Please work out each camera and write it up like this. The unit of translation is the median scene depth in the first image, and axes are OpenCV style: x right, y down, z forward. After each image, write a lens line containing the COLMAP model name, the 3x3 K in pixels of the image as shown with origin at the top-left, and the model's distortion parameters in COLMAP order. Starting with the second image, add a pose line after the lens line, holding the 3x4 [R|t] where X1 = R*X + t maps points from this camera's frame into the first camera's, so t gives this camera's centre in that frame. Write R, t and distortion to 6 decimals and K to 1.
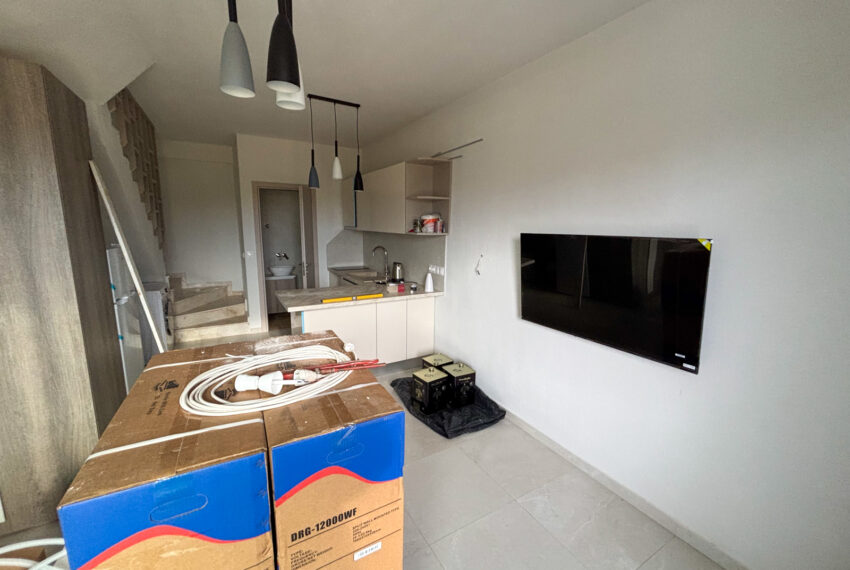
lens RADIAL K [[345.6, 0, 425.2], [0, 345.6, 283.5], [0, 0, 1]] dist [0.003858, -0.000439]
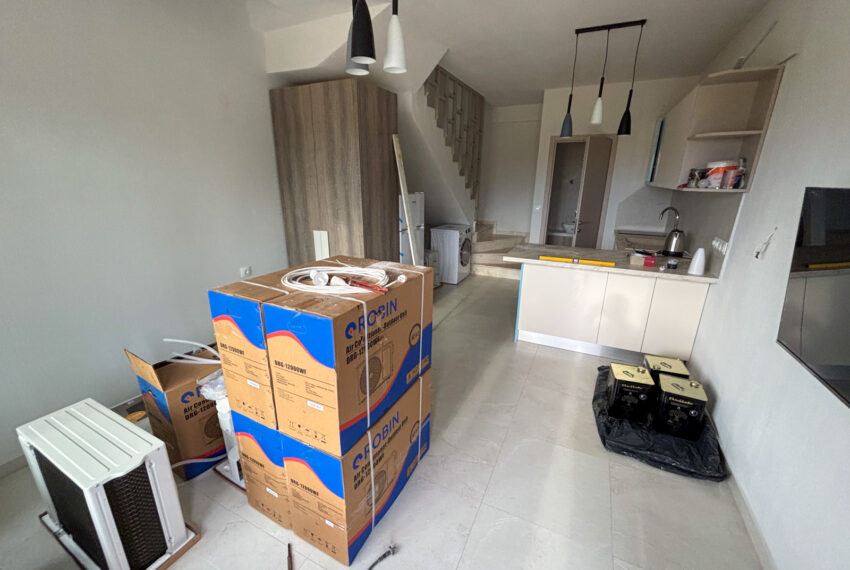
lens RADIAL K [[345.6, 0, 425.2], [0, 345.6, 283.5], [0, 0, 1]] dist [0.003858, -0.000439]
pose [[0.553613, 0.232798, -0.799574, 0.315636], [-0.141400, 0.972468, 0.185234, -0.011945], [0.820682, 0.010512, 0.571288, 0.158426]]
